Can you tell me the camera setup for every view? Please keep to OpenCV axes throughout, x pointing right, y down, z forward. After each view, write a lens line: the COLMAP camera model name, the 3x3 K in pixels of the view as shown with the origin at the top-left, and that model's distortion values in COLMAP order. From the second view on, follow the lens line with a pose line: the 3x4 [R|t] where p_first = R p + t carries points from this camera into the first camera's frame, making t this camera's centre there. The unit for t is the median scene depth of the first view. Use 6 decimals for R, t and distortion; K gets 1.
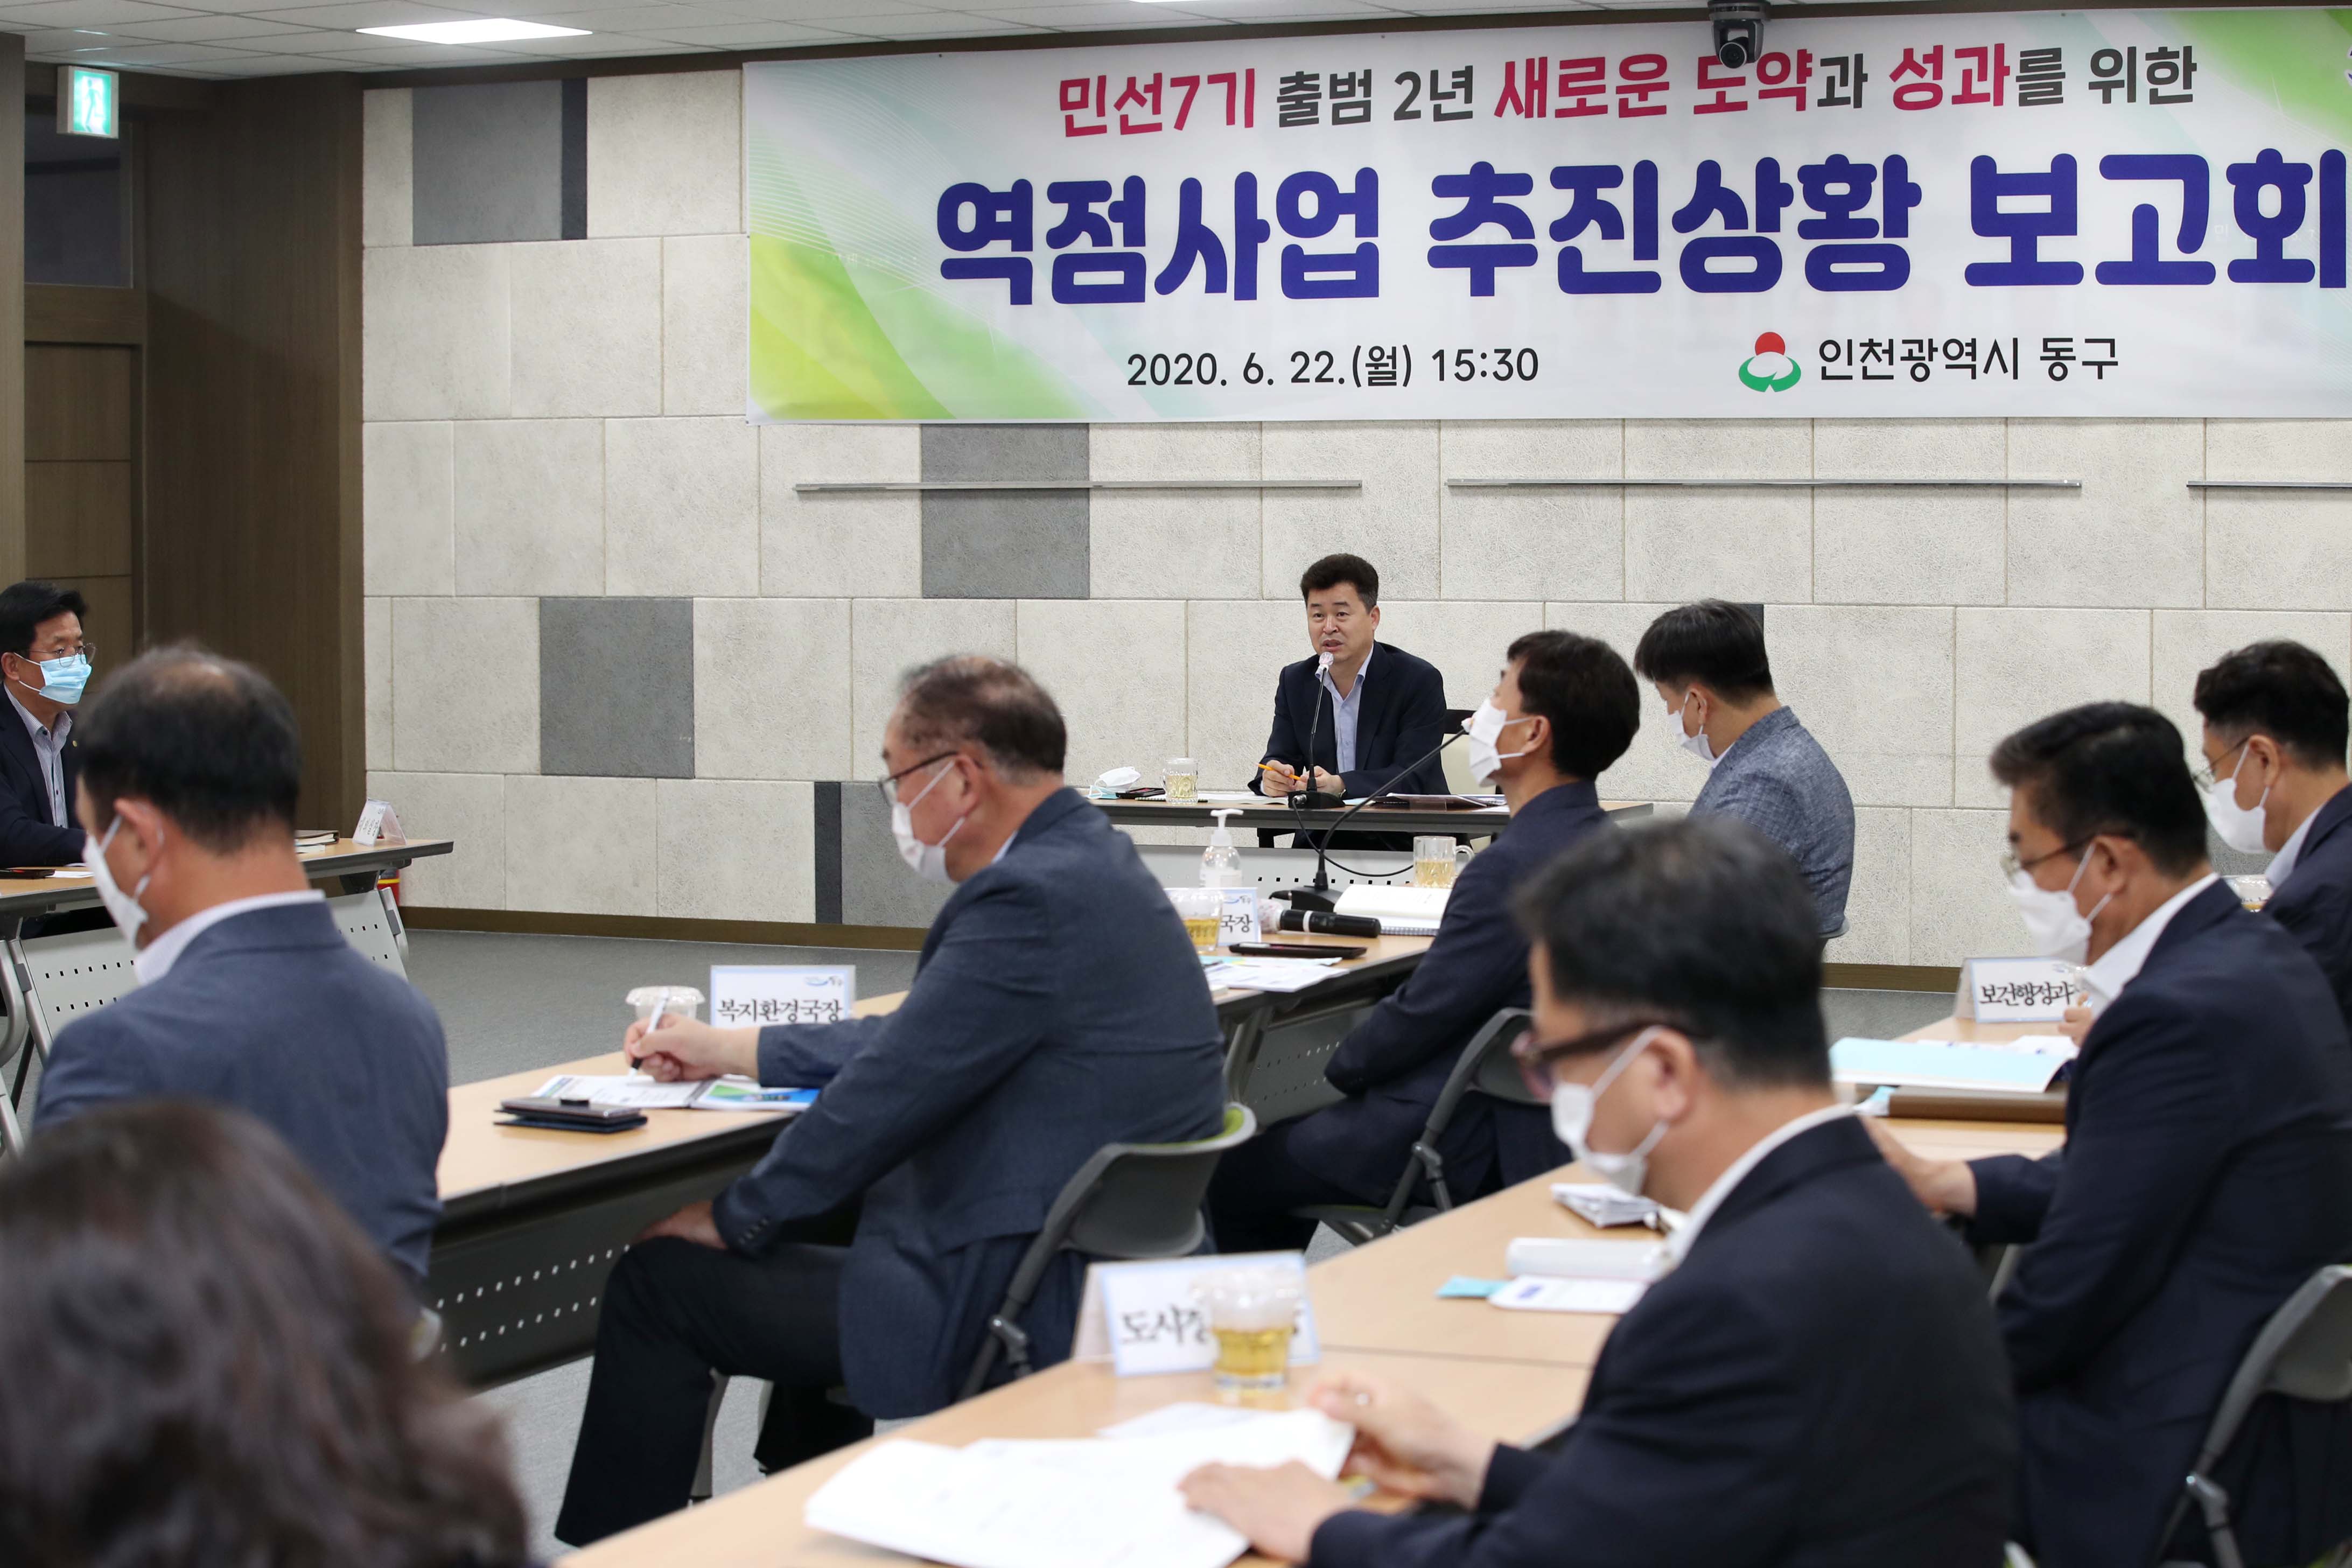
lens RADIAL K [[4707.3, 0, 1180.7], [0, 4707.3, 844.0], [0, 0, 1]] dist [-0.325199, 0.128750]
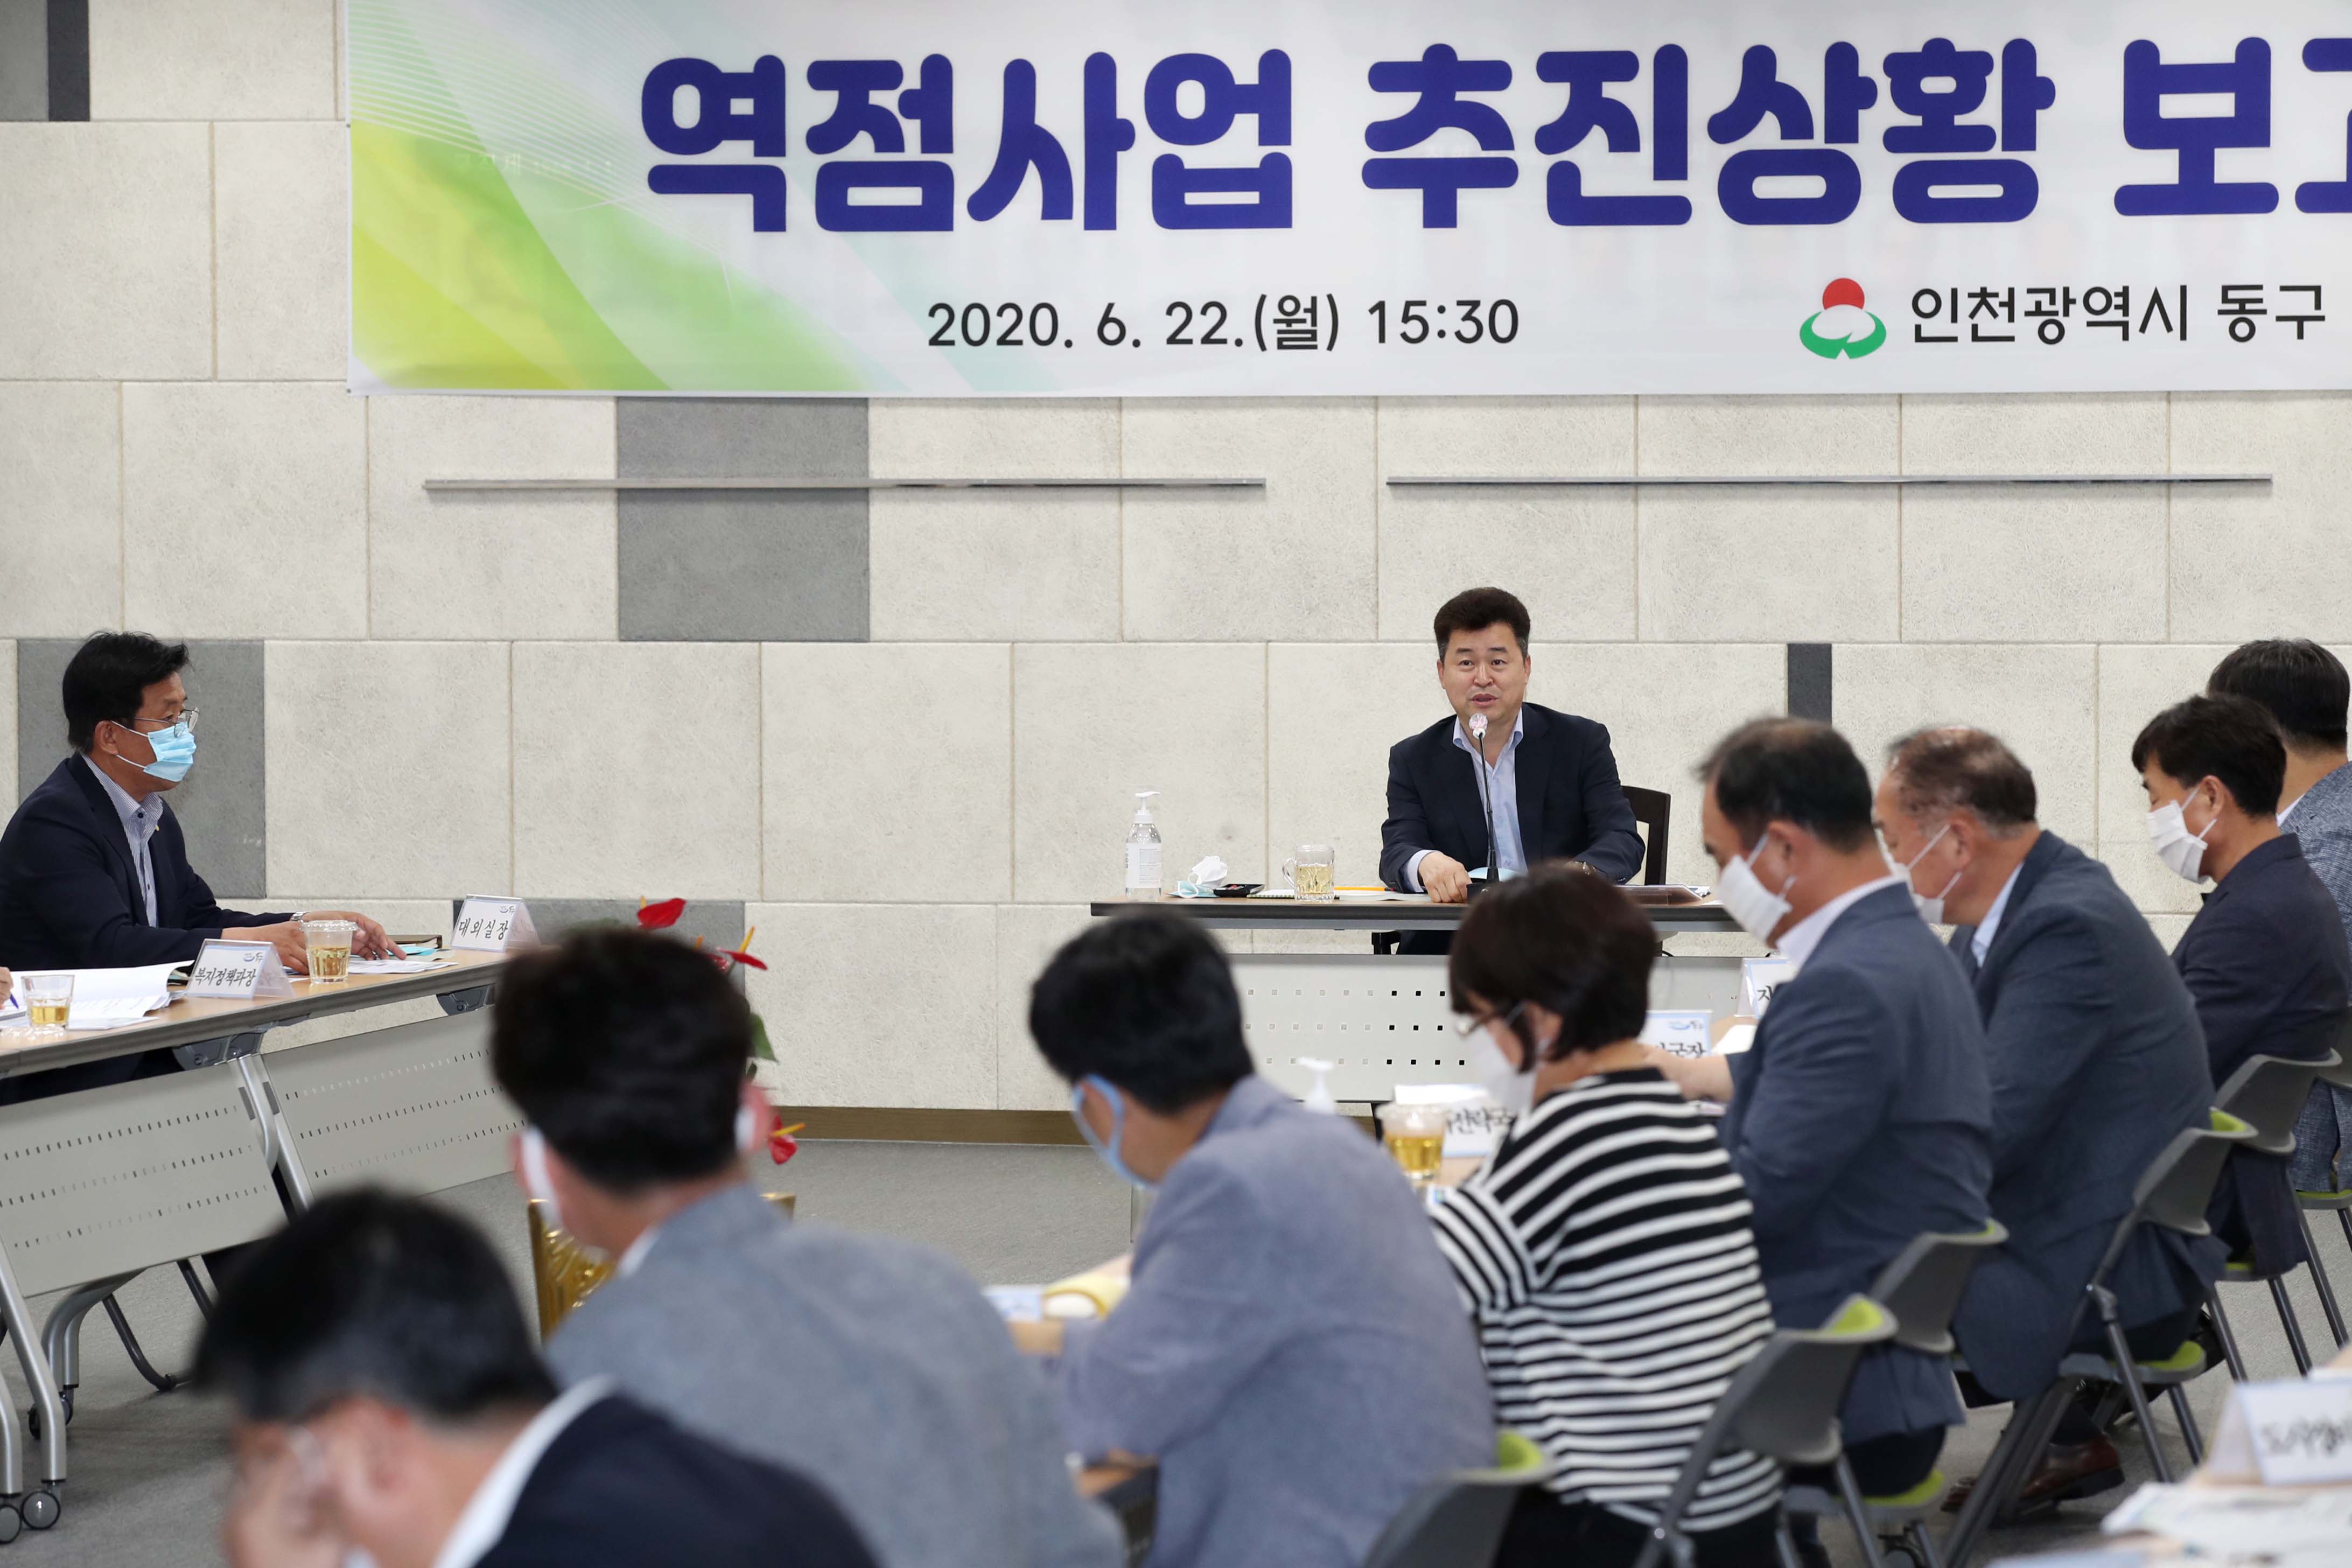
lens RADIAL K [[9486.4, 0, 1208.1], [0, 9486.4, 774.9], [0, 0, 1]] dist [0.265992, 5.553140]
pose [[0.981727, -0.007990, 0.190126, -0.257156], [0.014556, 0.999344, -0.033166, 0.018261], [-0.189736, 0.035328, 0.981199, -0.459895]]
